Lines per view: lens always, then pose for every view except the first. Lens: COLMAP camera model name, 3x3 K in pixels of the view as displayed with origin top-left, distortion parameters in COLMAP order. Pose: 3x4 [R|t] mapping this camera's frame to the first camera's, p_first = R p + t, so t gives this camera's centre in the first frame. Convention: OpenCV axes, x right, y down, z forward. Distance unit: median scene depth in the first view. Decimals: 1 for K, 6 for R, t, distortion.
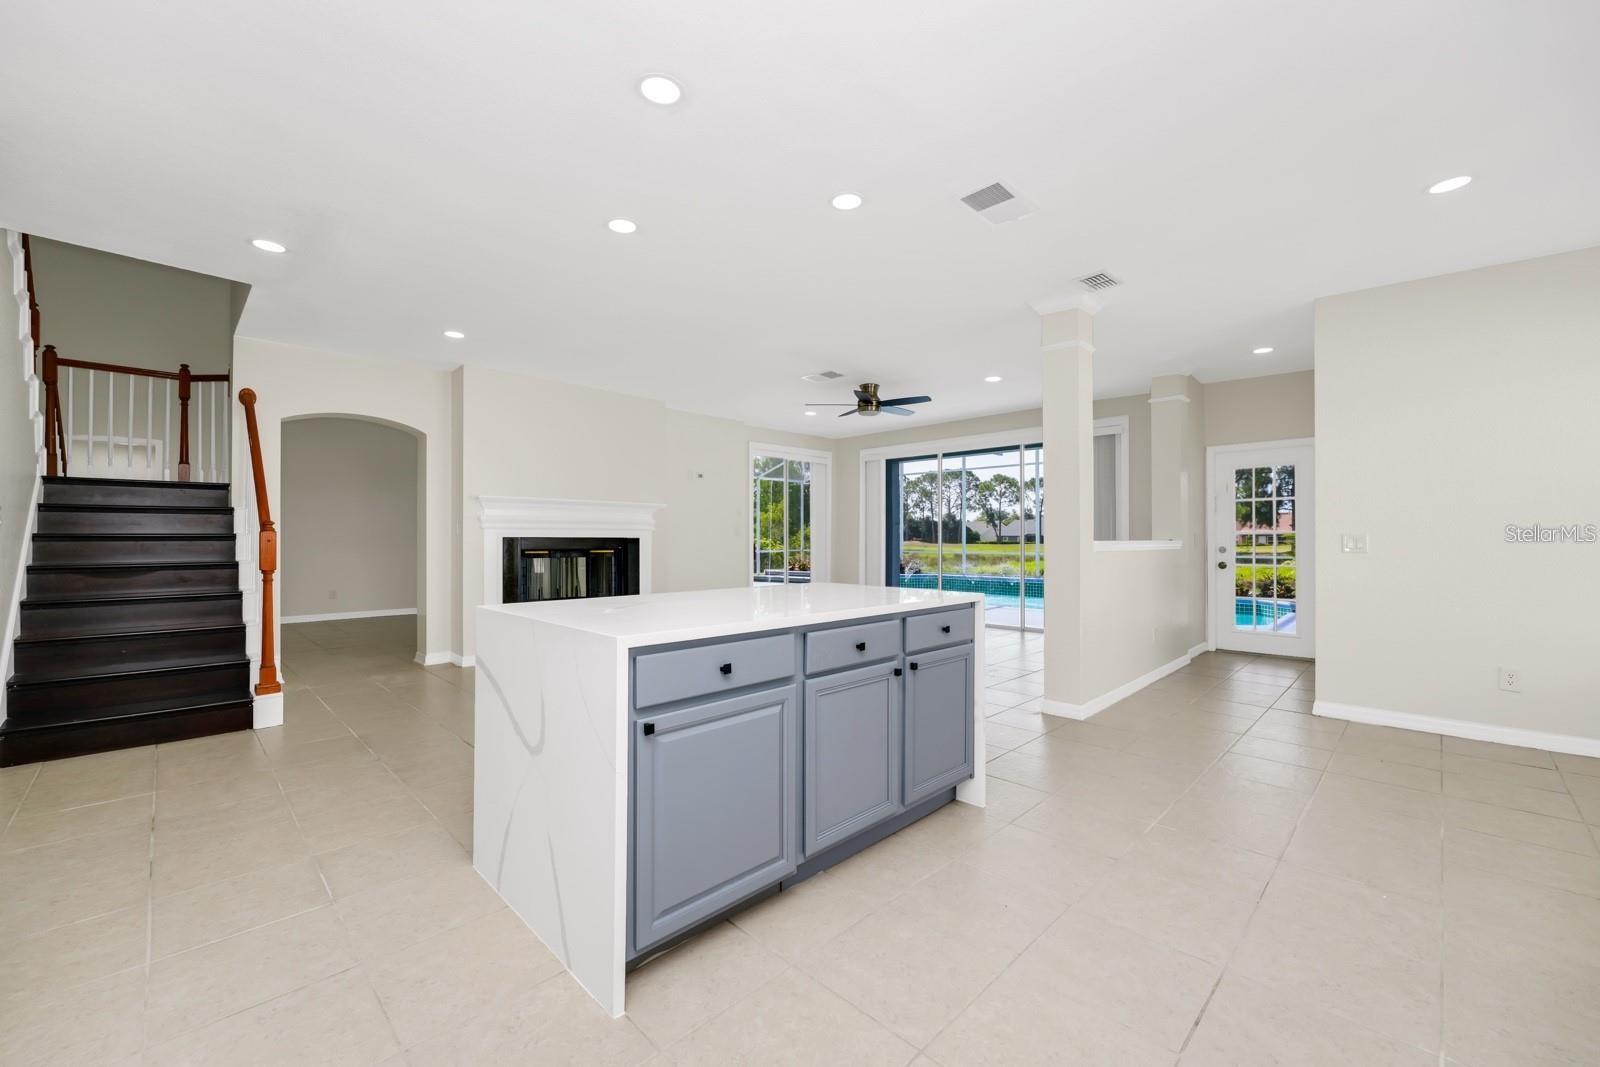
lens RADIAL K [[642.0, 0, 800.0], [0, 642.0, 533.5], [0, 0, 1]] dist [-0.002171, -0.000007]
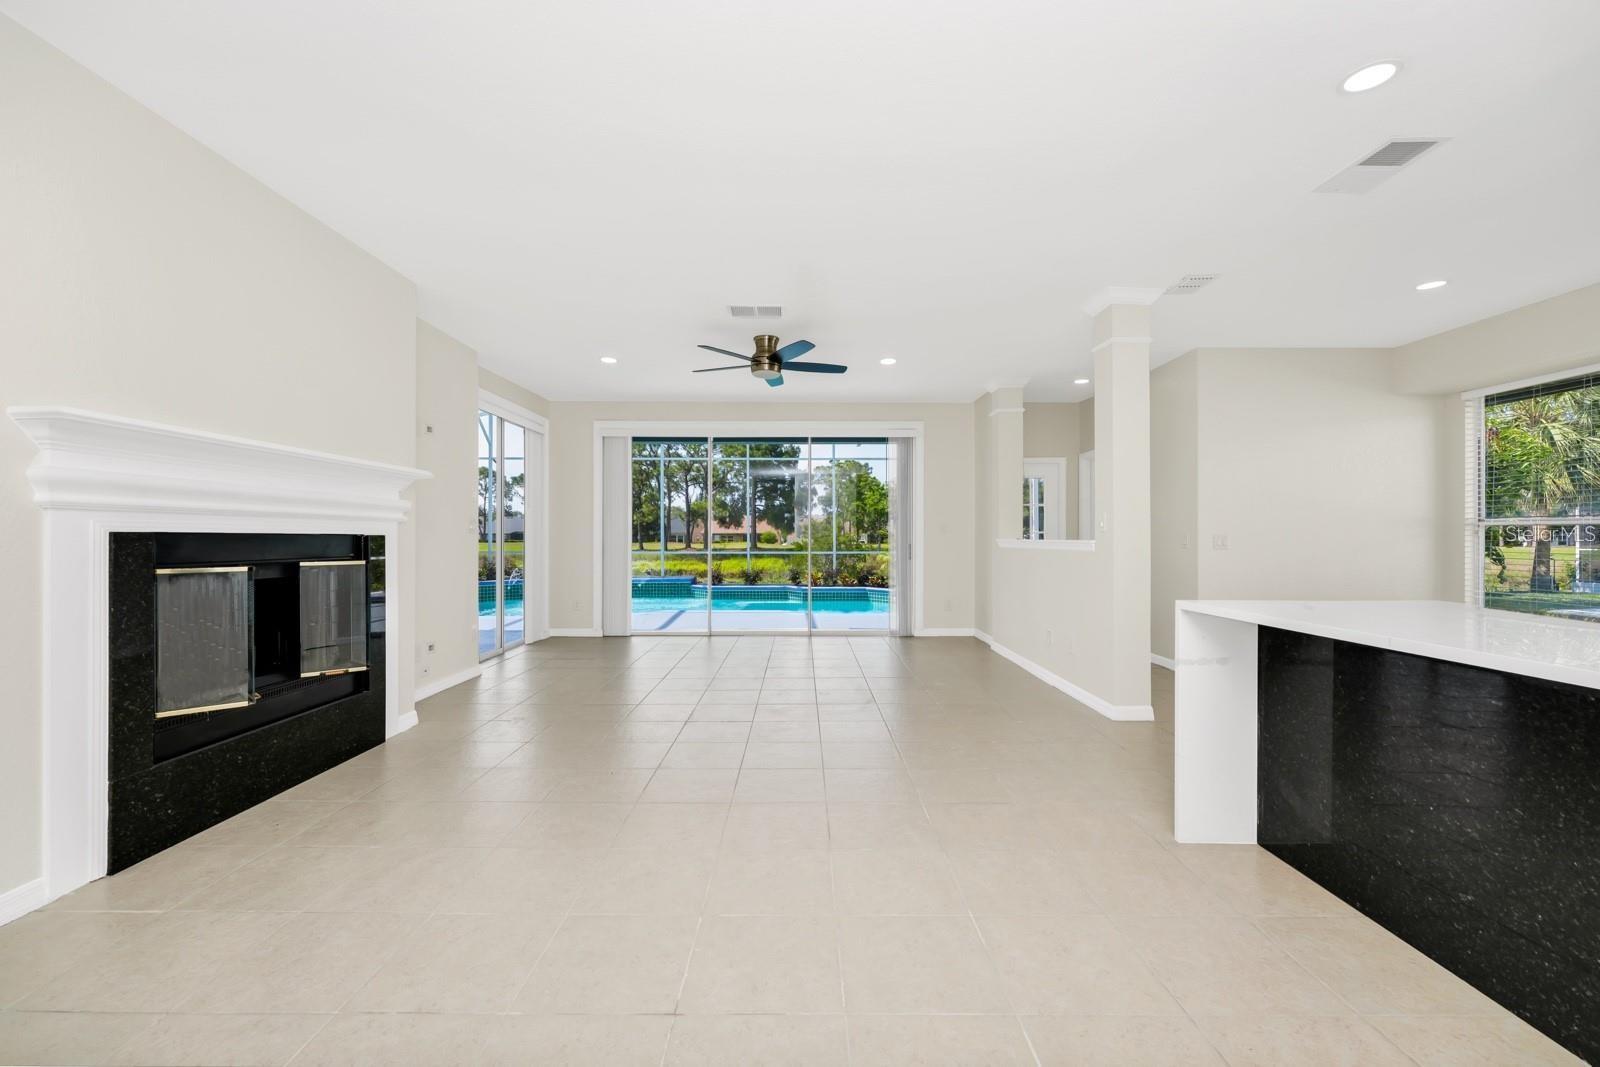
lens RADIAL K [[649.5, 0, 804.3], [0, 649.5, 534.1], [0, 0, 1]] dist [0.001598, -0.000084]
pose [[0.708924, 0.006360, 0.705256, -0.352279], [-0.009091, 0.999959, 0.000120, 0.002501], [-0.705226, -0.006496, 0.708953, 0.363942]]
